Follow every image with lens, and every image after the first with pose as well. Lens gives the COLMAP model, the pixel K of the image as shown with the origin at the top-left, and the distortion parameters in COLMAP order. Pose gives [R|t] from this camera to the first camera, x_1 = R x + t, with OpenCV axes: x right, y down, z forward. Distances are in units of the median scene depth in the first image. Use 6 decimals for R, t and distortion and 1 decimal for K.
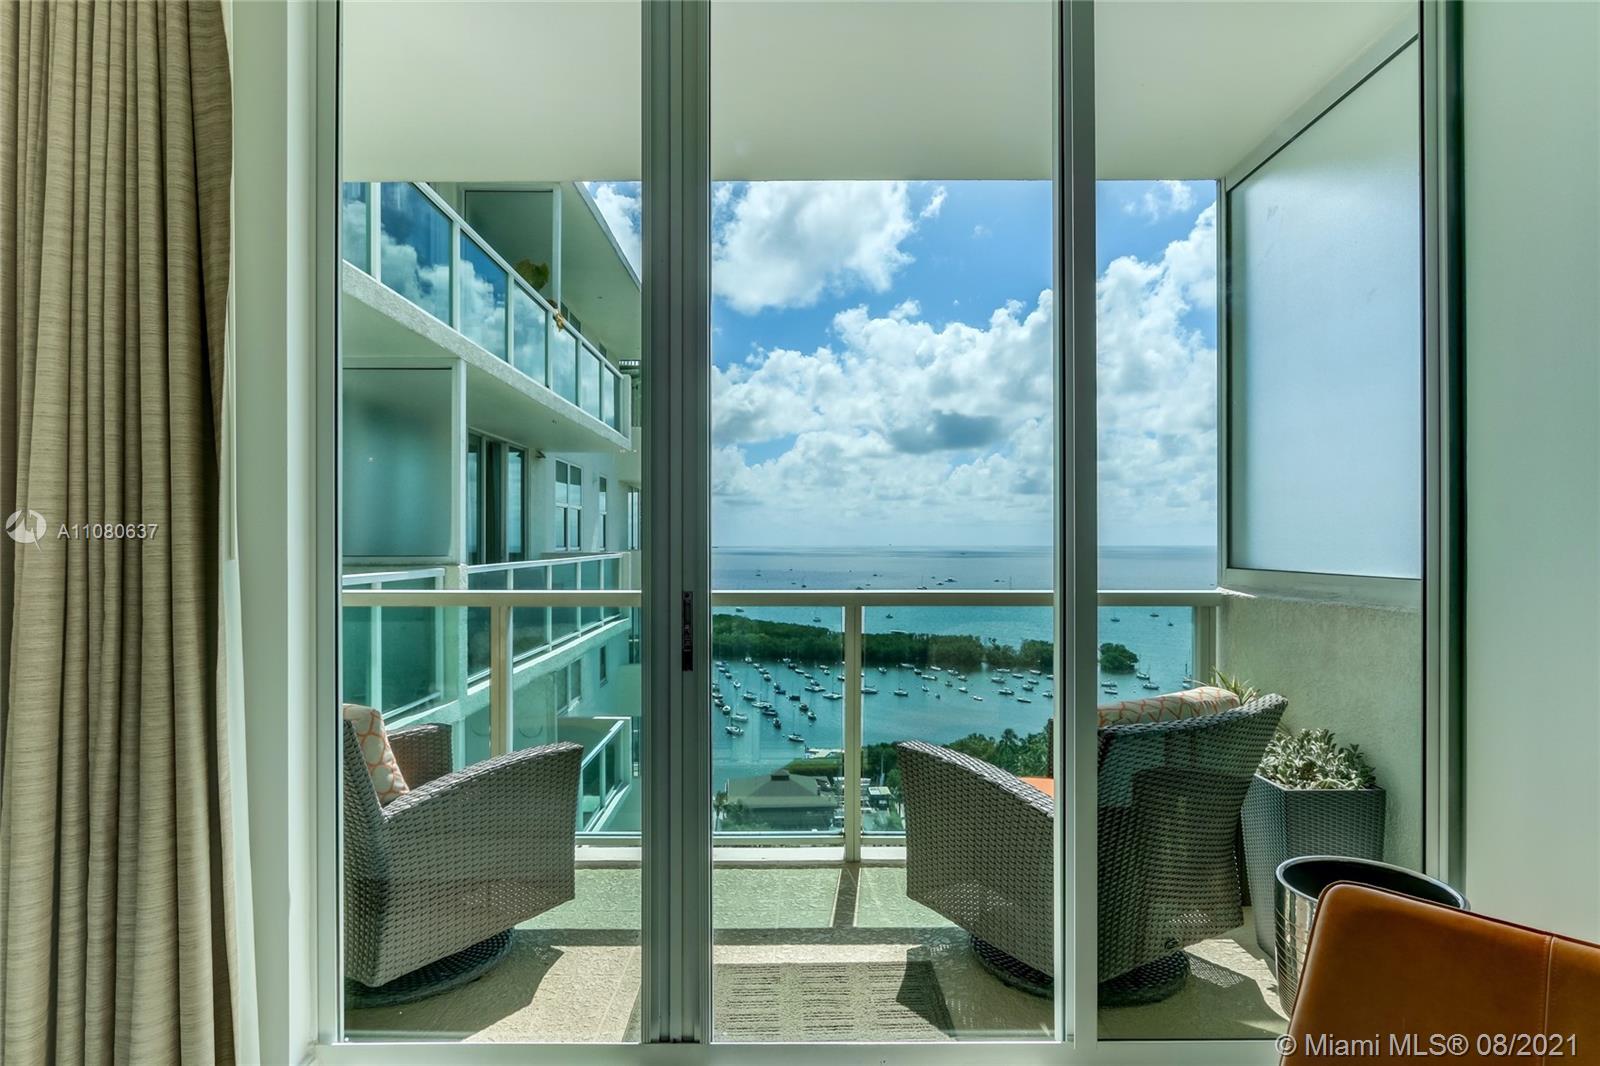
lens RADIAL K [[892.4, 0, 796.5], [0, 892.4, 534.1], [0, 0, 1]] dist [-0.001126, 0.000140]
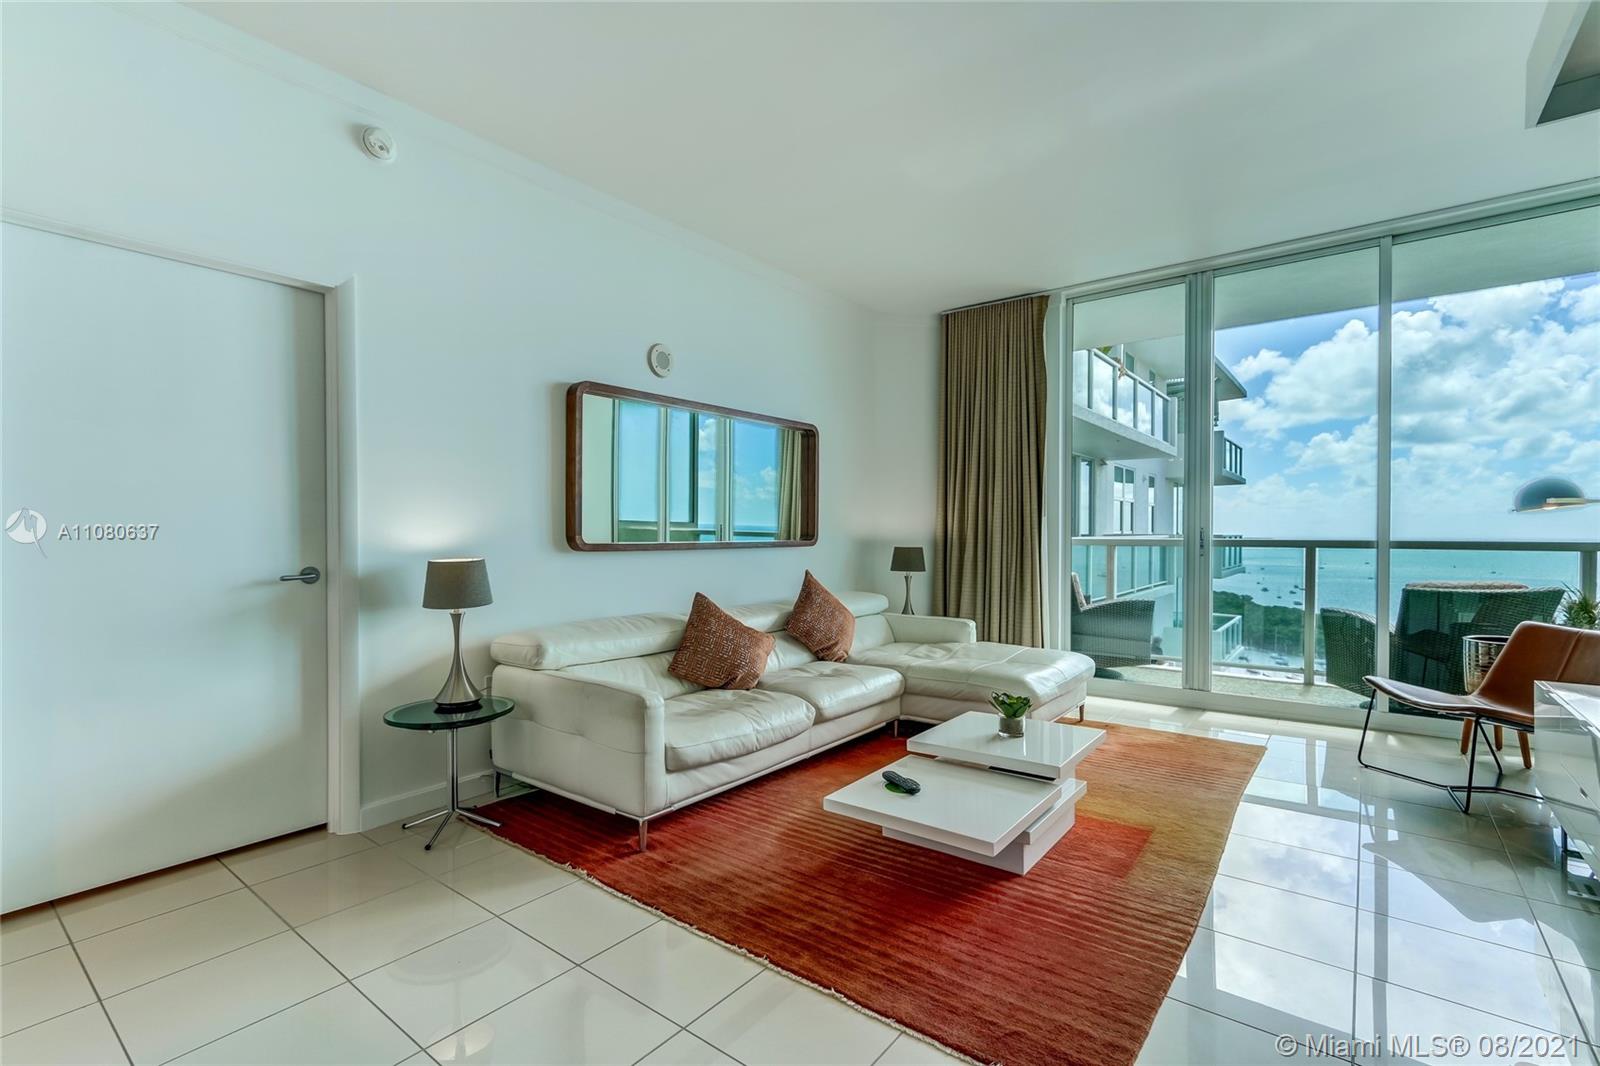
lens RADIAL K [[733.7, 0, 790.8], [0, 733.7, 533.9], [0, 0, 1]] dist [0.002471, 0.000170]
pose [[0.786527, 0.010383, -0.617469, 0.032801], [-0.001809, 0.999893, 0.014510, 0.005266], [0.617553, -0.010295, 0.786462, -0.184402]]
